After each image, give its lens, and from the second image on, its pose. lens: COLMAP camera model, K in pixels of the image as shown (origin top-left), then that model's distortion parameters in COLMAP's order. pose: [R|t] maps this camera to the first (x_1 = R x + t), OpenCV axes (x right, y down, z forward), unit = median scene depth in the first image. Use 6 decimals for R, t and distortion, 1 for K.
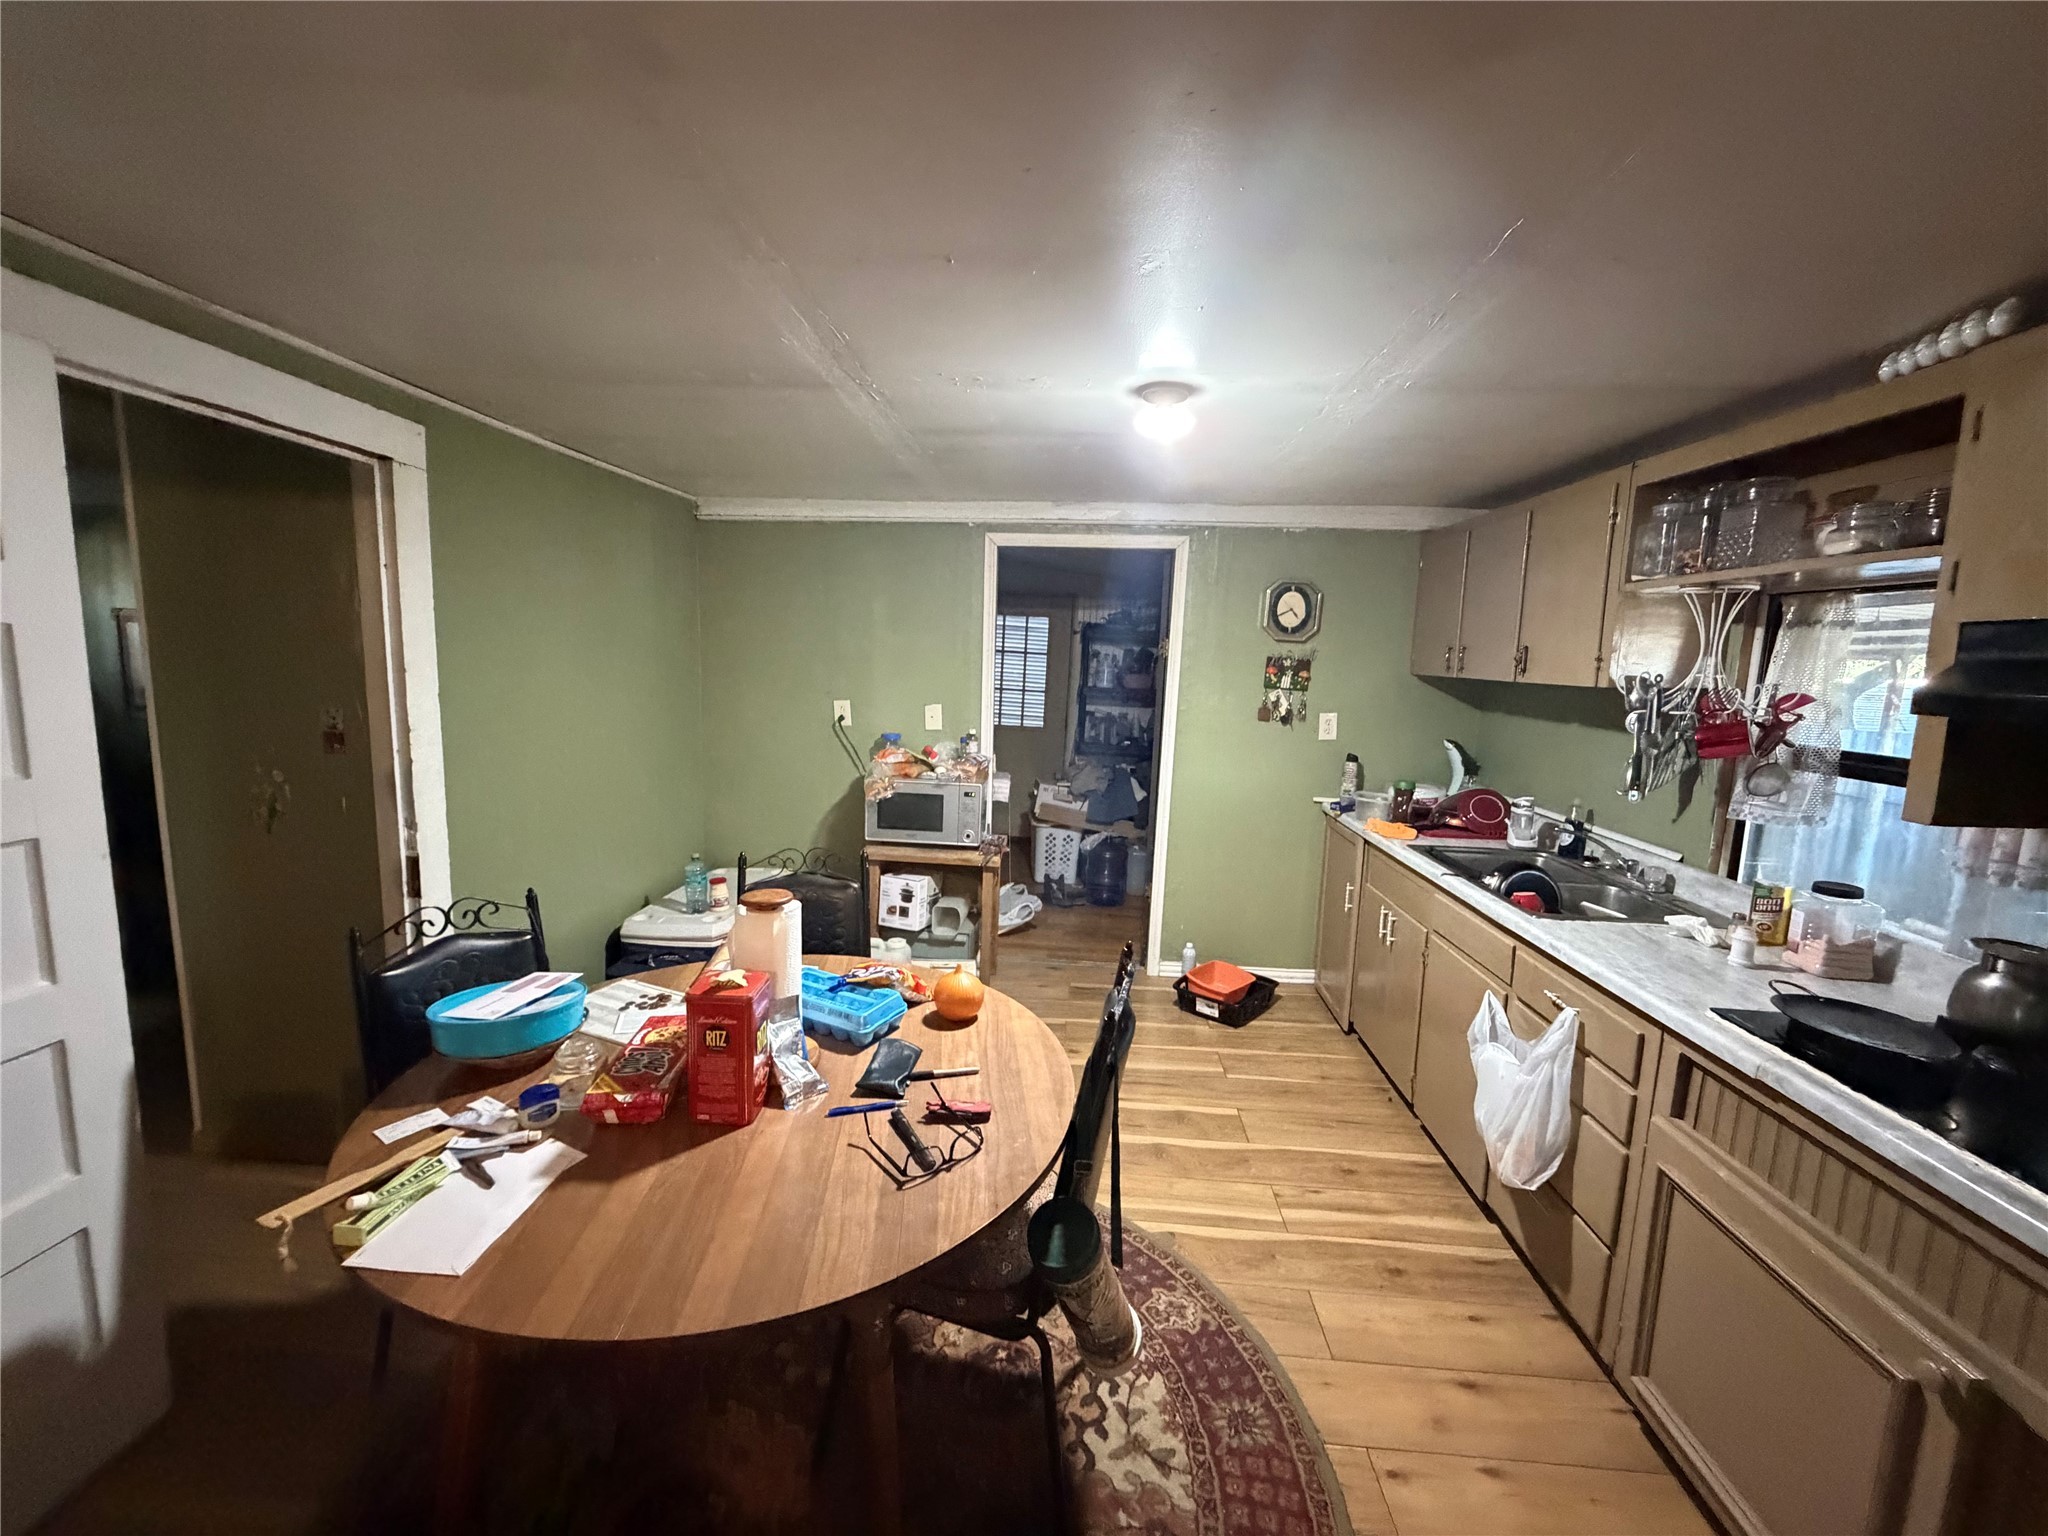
lens RADIAL K [[802.2, 0, 1024.0], [0, 802.2, 768.0], [0, 0, 1]] dist [-0.001295, -0.000474]
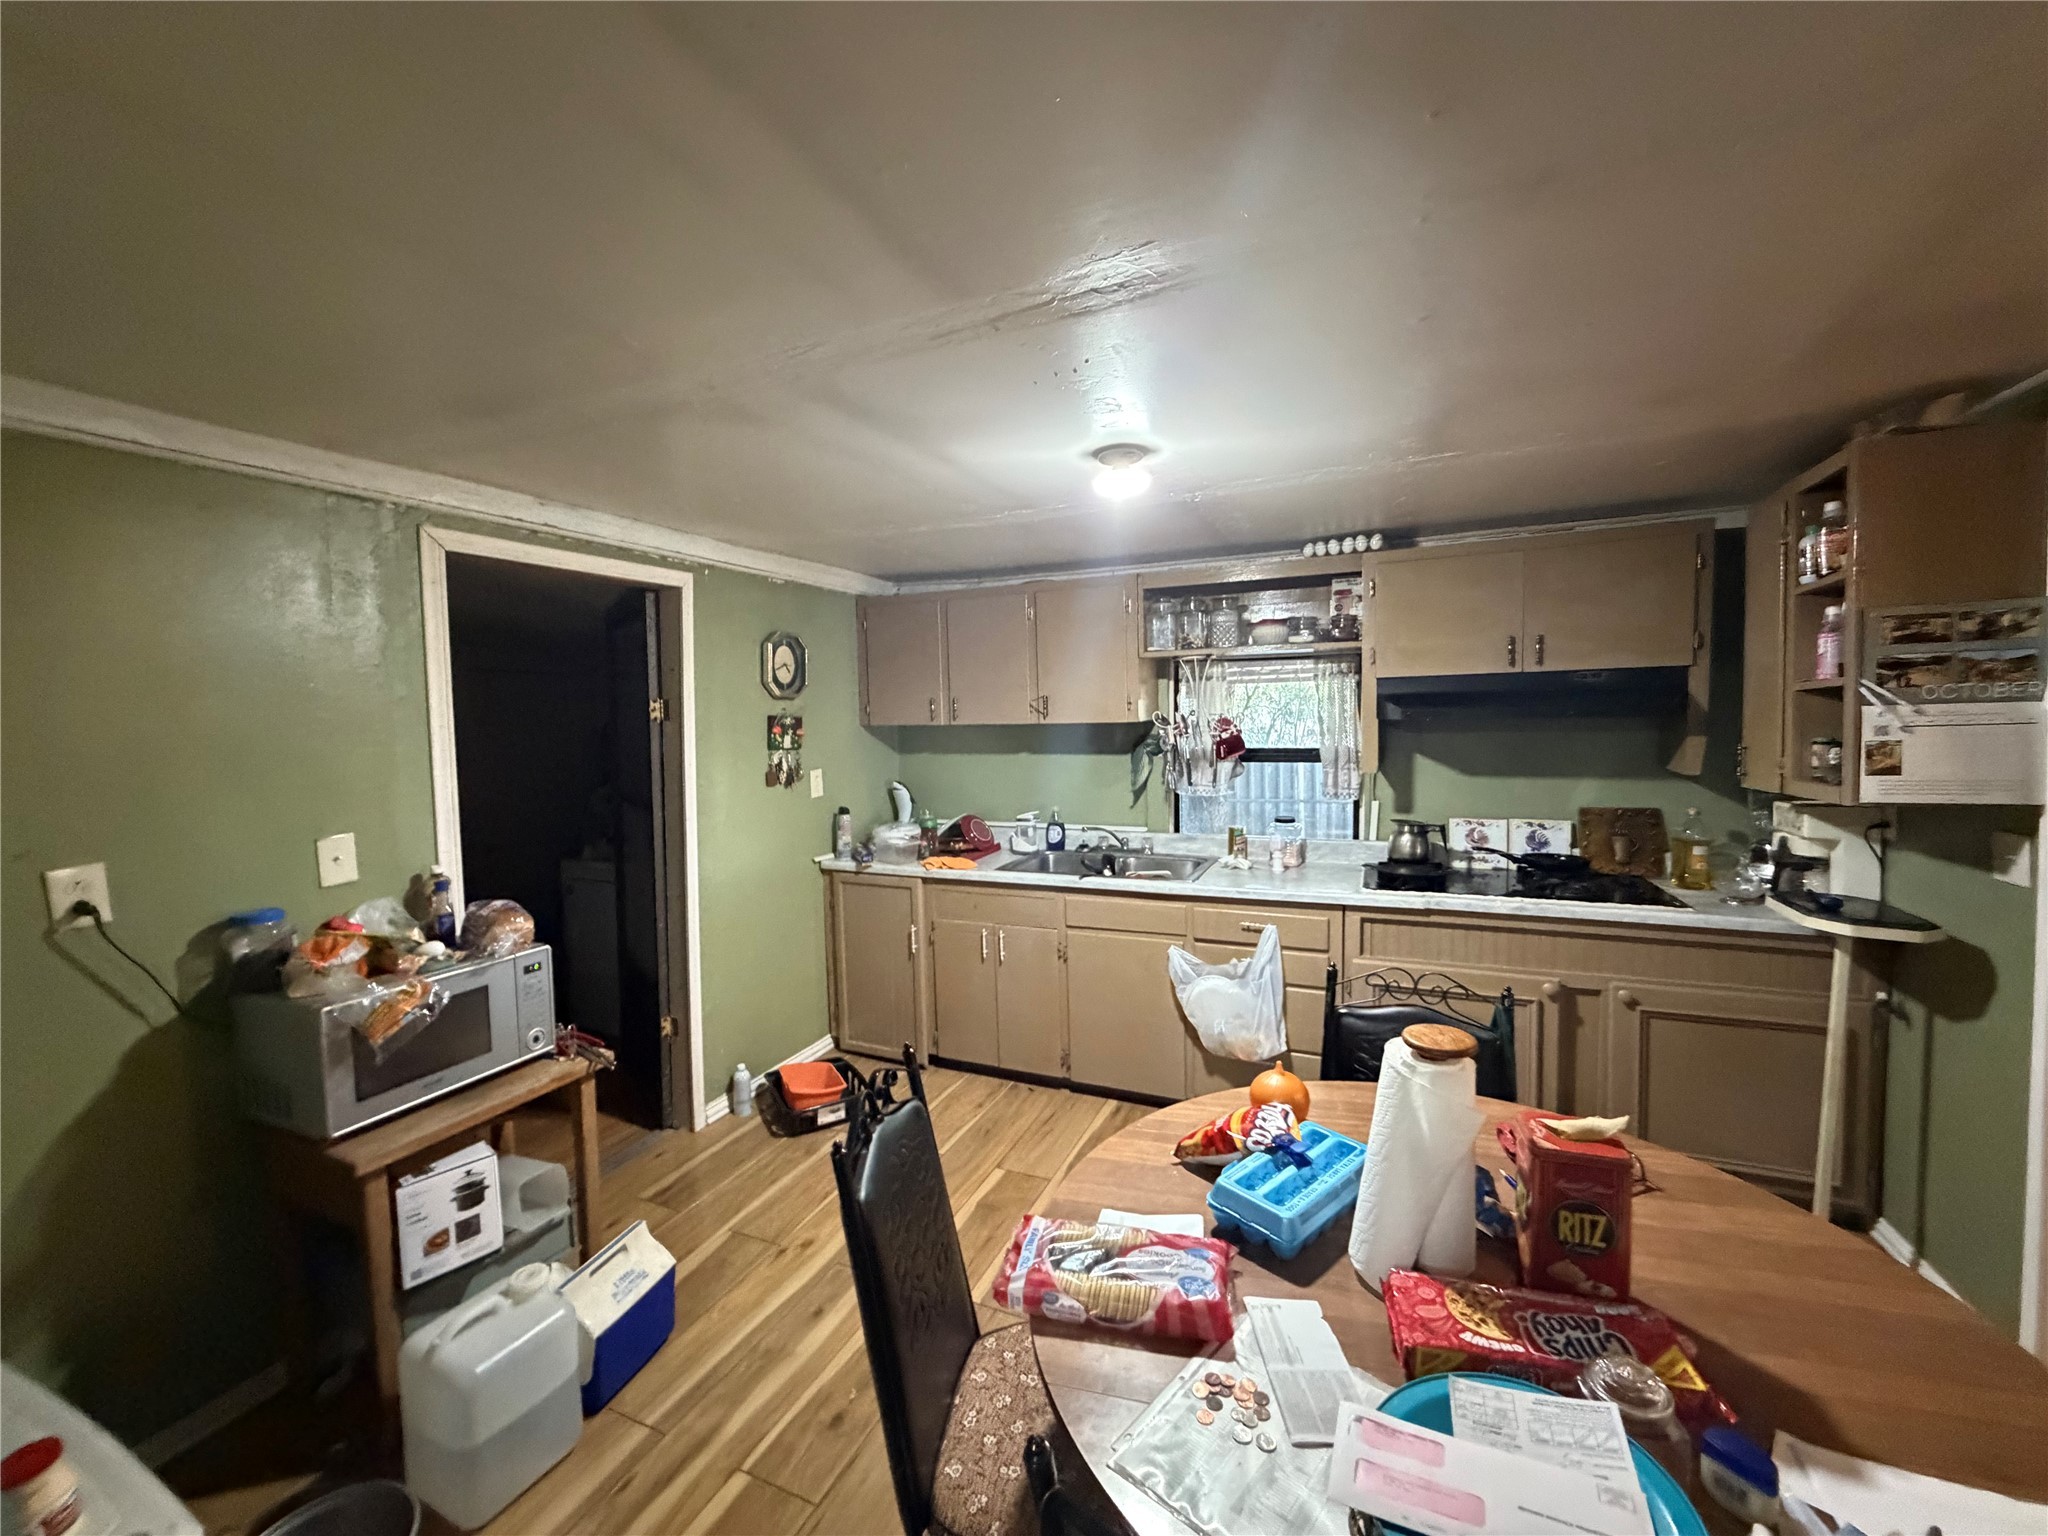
lens RADIAL K [[802.2, 0, 1024.0], [0, 802.2, 768.0], [0, 0, 1]] dist [-0.001295, -0.000474]
pose [[0.360705, -0.103158, 0.926957, -0.463433], [0.167577, 0.984859, 0.044393, -0.076175], [-0.917502, 0.139324, 0.372531, 0.427535]]
